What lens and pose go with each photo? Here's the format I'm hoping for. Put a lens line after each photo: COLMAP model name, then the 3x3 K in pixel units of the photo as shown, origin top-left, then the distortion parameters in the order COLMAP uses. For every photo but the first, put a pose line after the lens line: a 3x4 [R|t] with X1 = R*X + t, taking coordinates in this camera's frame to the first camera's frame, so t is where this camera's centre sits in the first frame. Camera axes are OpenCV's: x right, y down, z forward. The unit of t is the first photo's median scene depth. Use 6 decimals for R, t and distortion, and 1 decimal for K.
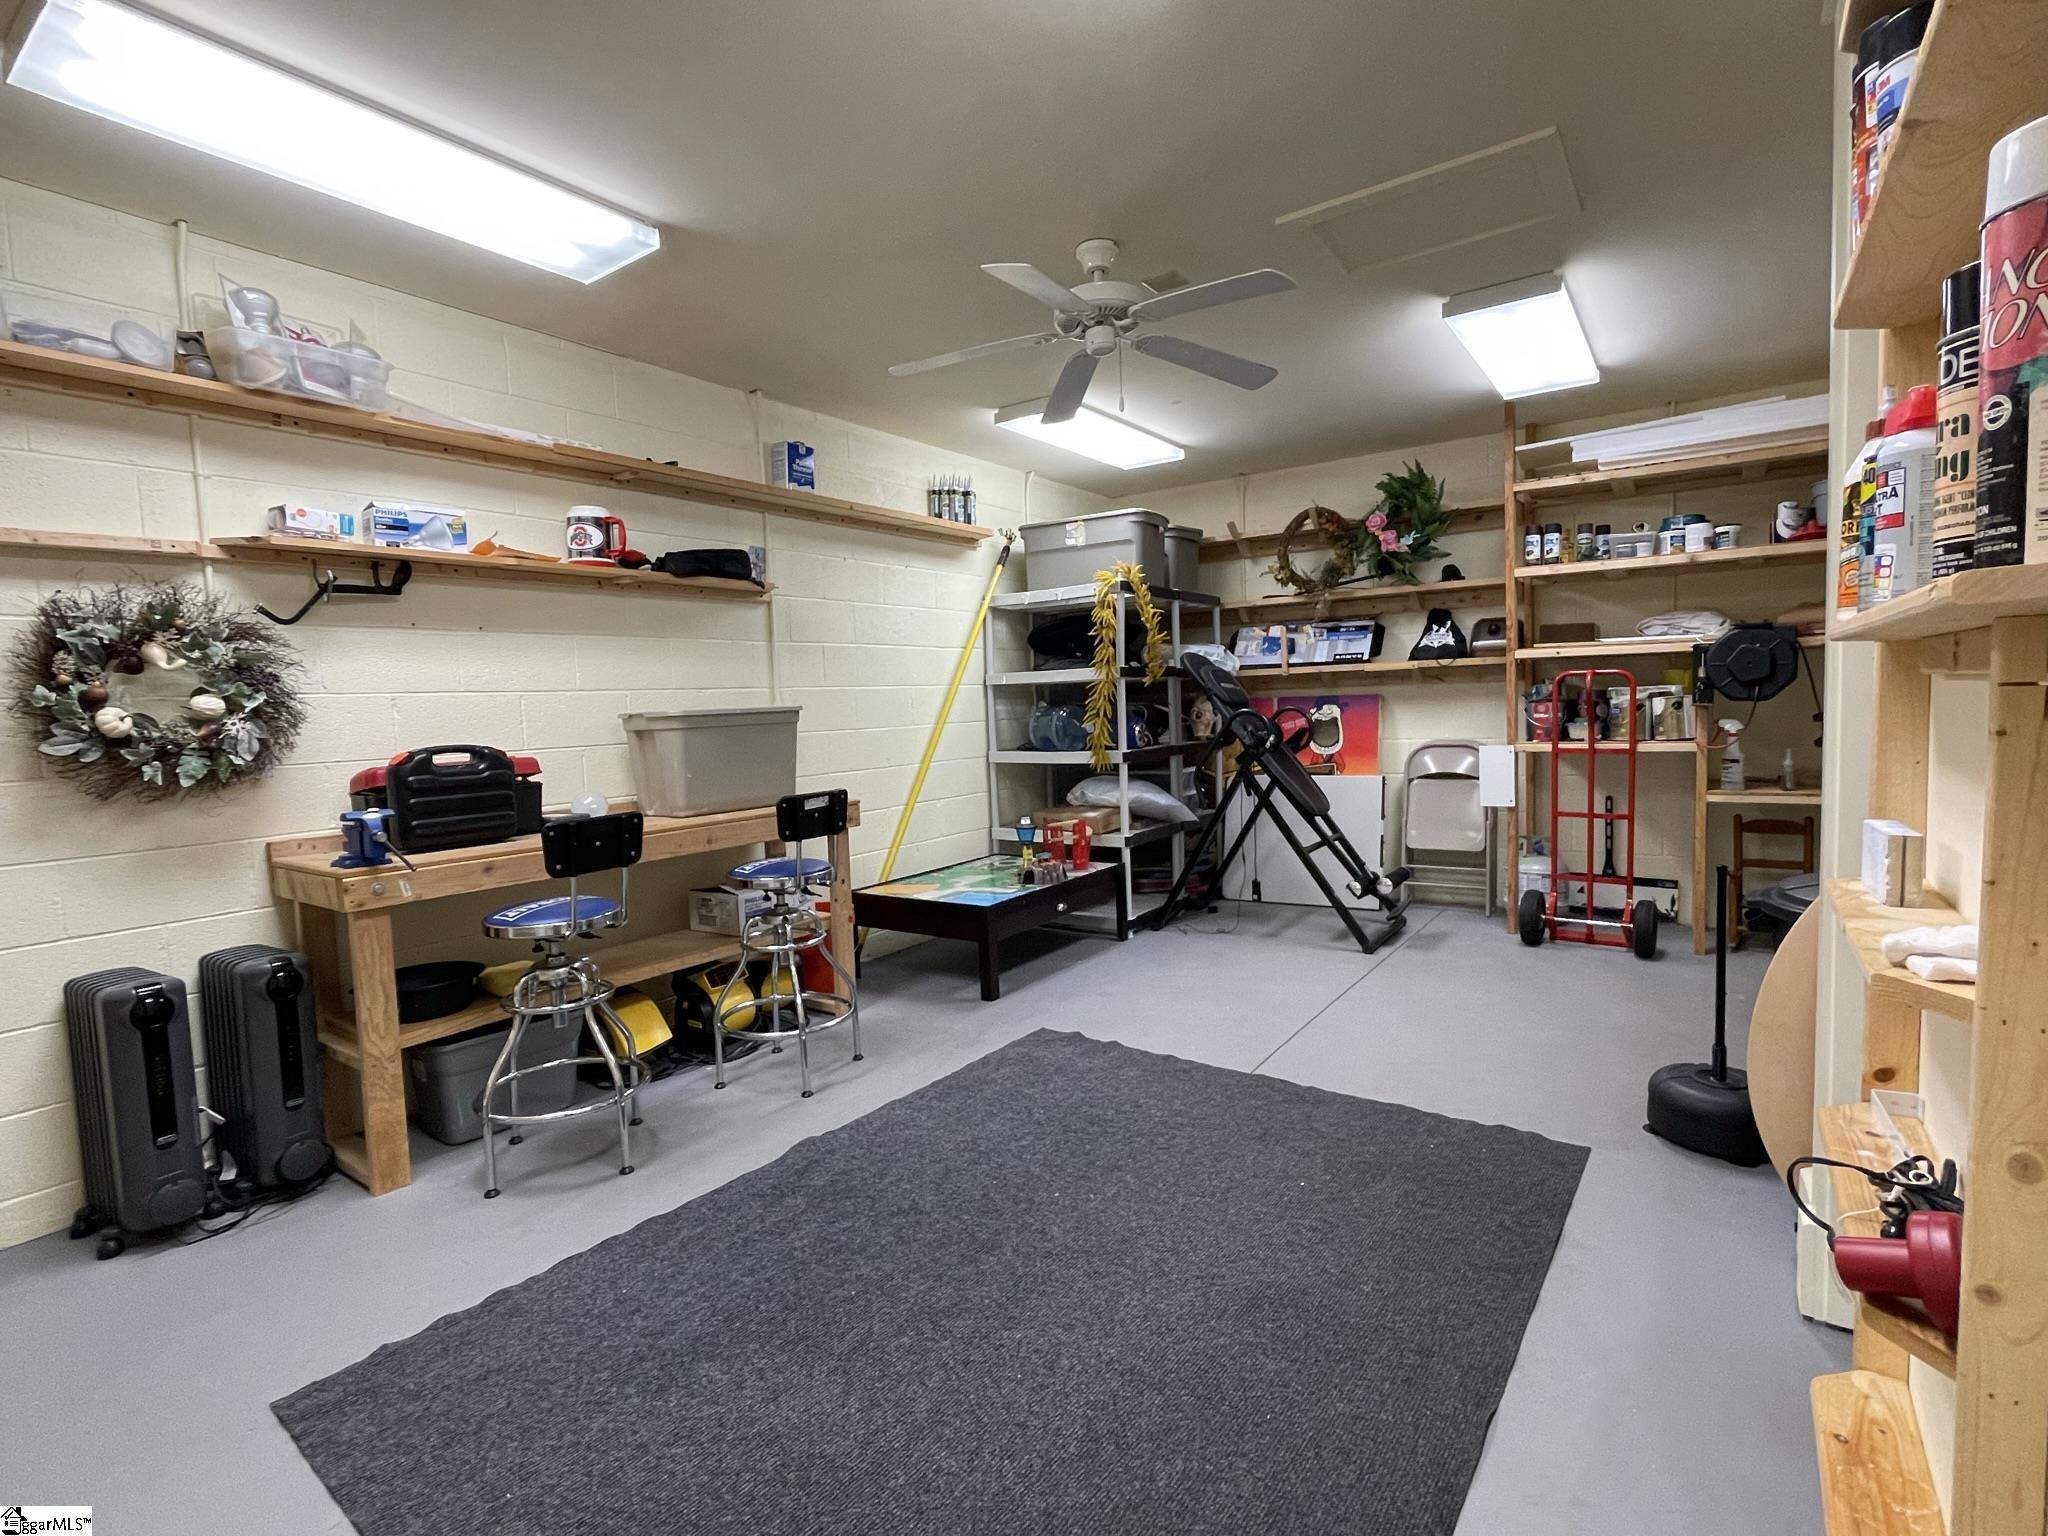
lens RADIAL K [[941.7, 0, 1017.2], [0, 941.7, 769.3], [0, 0, 1]] dist [0.002187, 0.000024]
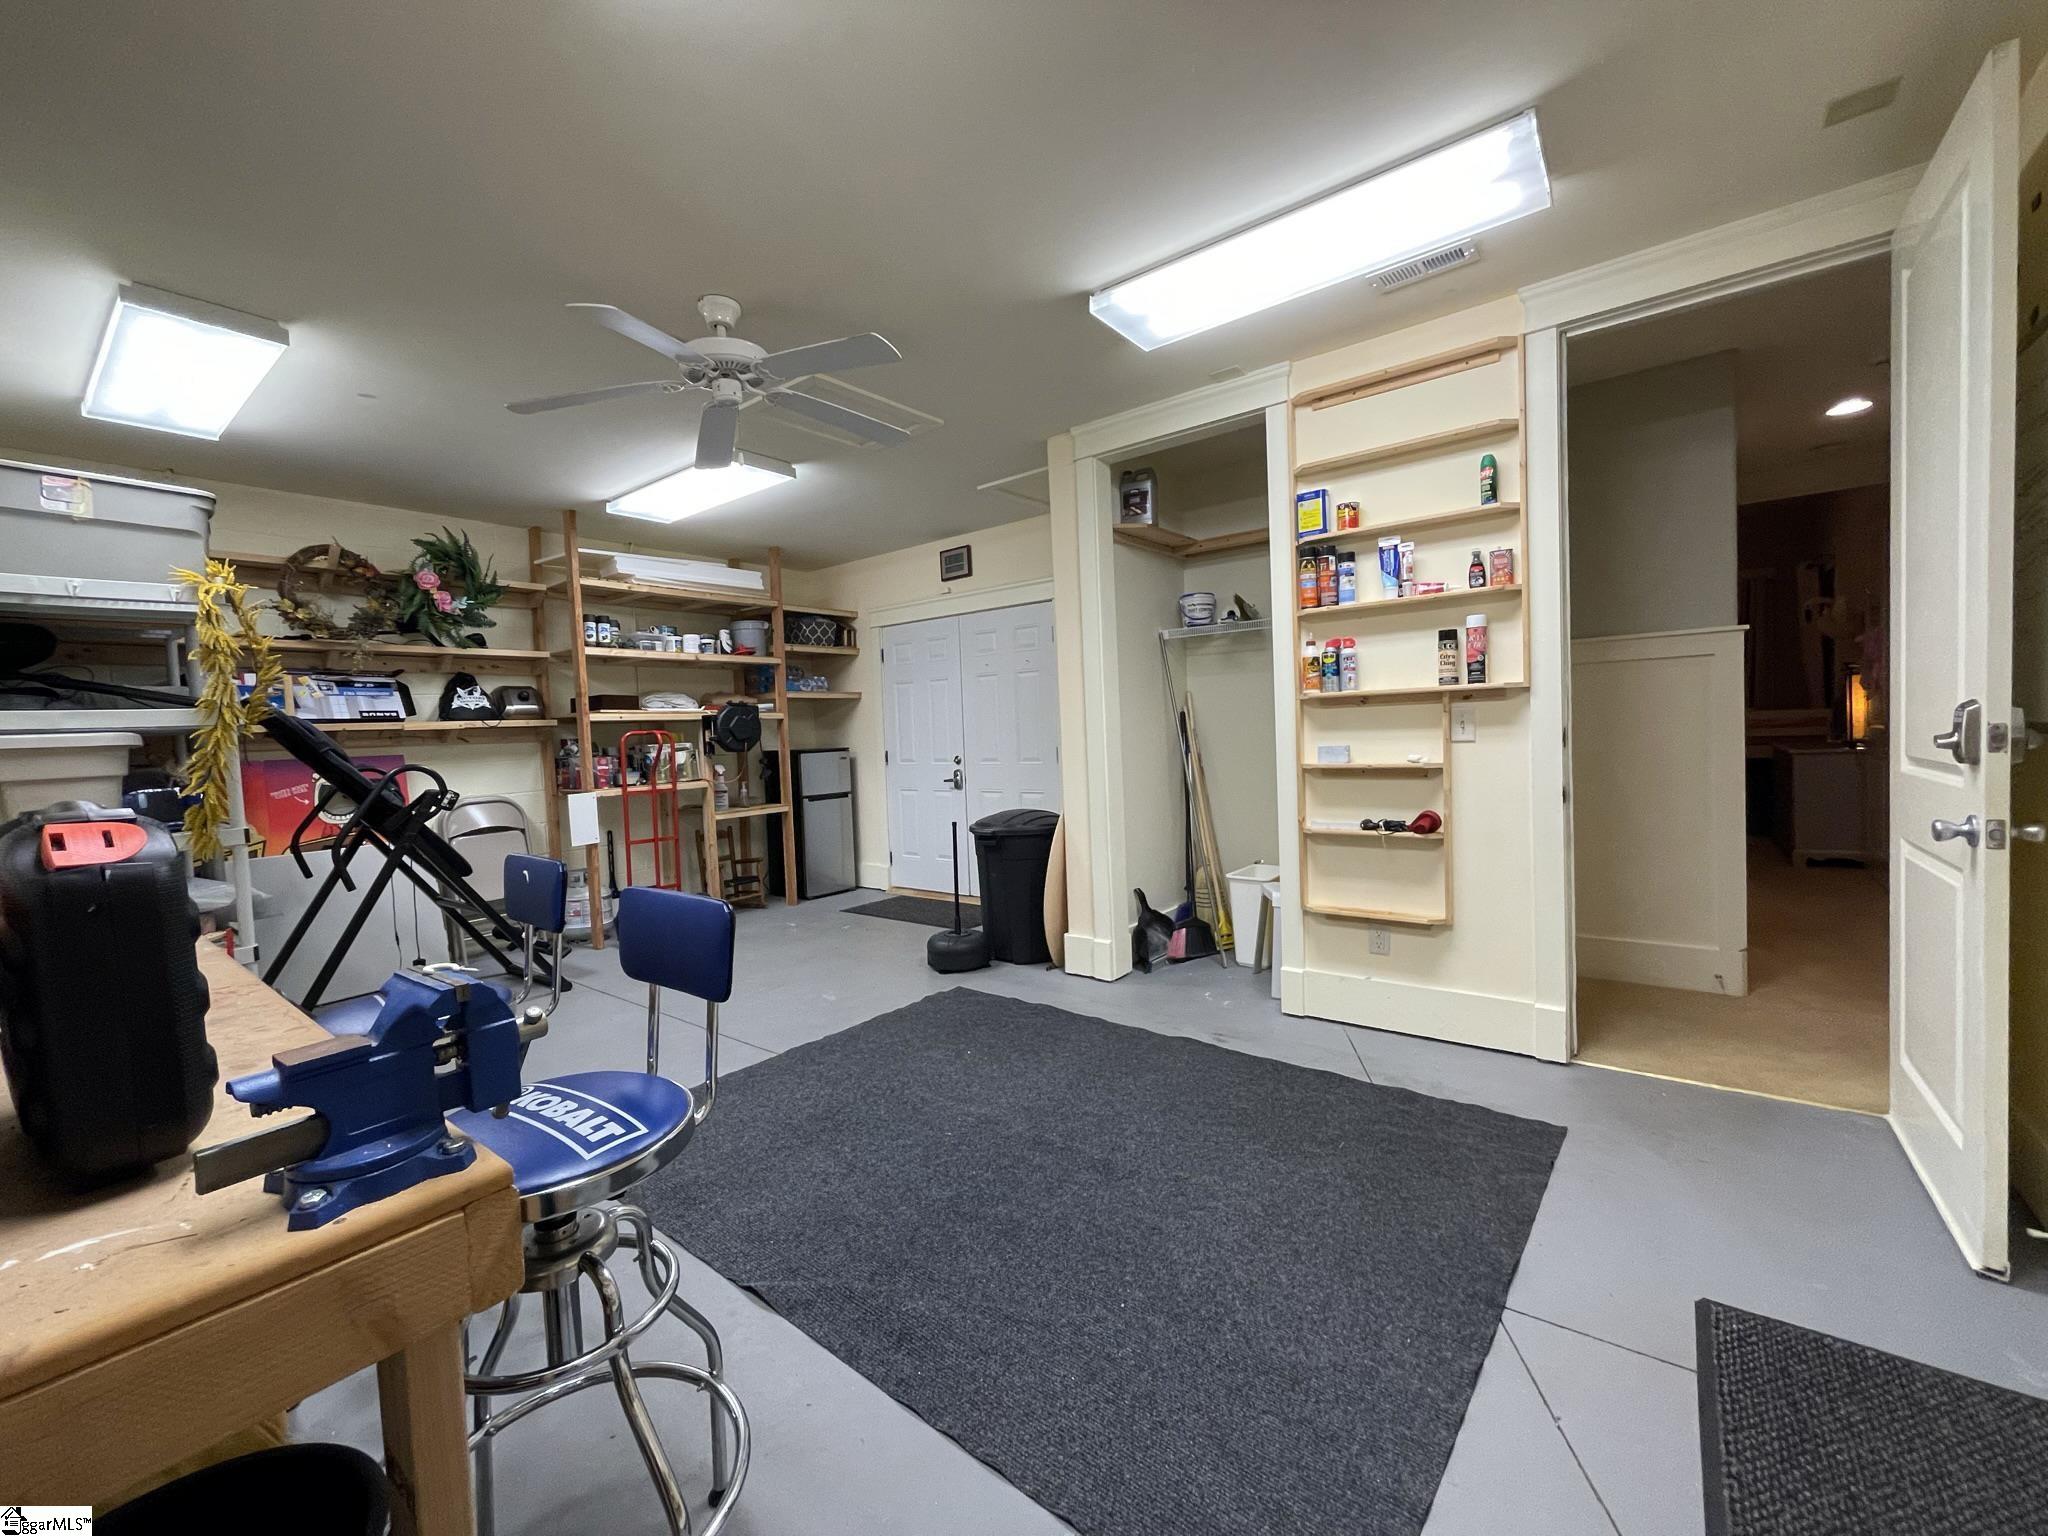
lens RADIAL K [[819.5, 0, 1015.9], [0, 819.5, 760.8], [0, 0, 1]] dist [-0.000485, 0.000043]
pose [[0.067513, -0.005370, 0.997704, -0.482852], [0.112292, 0.993673, -0.002250, -0.002330], [-0.991379, 0.112186, 0.067689, 0.388310]]
